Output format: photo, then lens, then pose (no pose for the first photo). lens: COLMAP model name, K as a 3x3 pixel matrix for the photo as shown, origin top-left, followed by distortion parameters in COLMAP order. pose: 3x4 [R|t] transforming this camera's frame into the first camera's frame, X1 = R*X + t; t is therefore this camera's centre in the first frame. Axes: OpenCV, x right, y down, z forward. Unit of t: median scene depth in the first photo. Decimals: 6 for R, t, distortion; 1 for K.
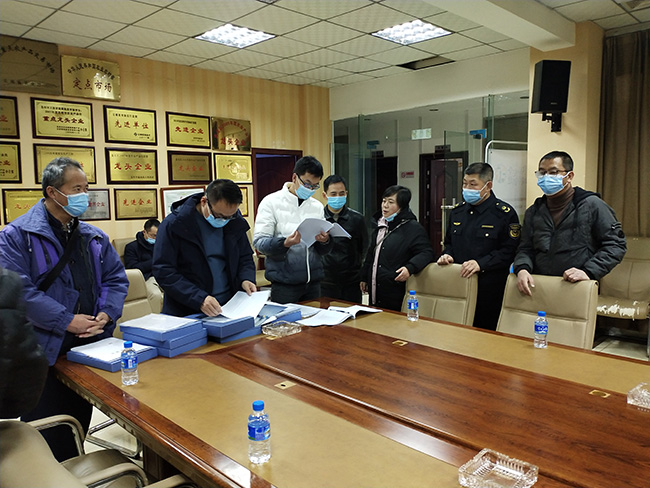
lens RADIAL K [[521.9, 0, 325.0], [0, 521.9, 244.0], [0, 0, 1]] dist [0.048139, -0.116162]
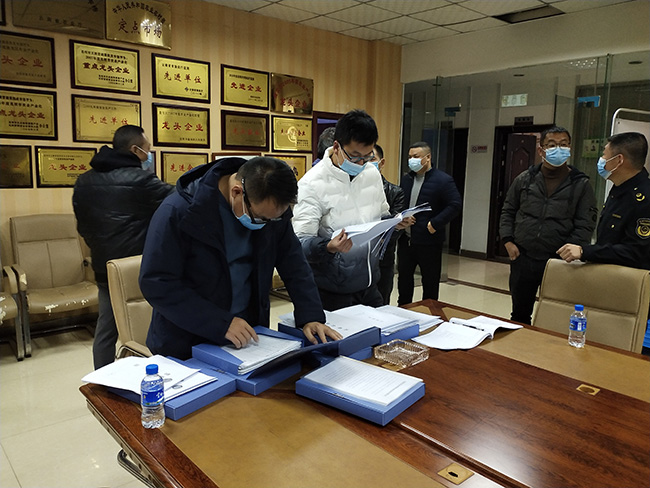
lens RADIAL K [[521.9, 0, 325.0], [0, 521.9, 244.0], [0, 0, 1]] dist [0.048139, -0.116162]
pose [[0.997202, 0.046850, -0.058253, -0.069144], [-0.043929, 0.997760, 0.050441, -0.007112], [0.060486, -0.047741, 0.997027, 0.133502]]
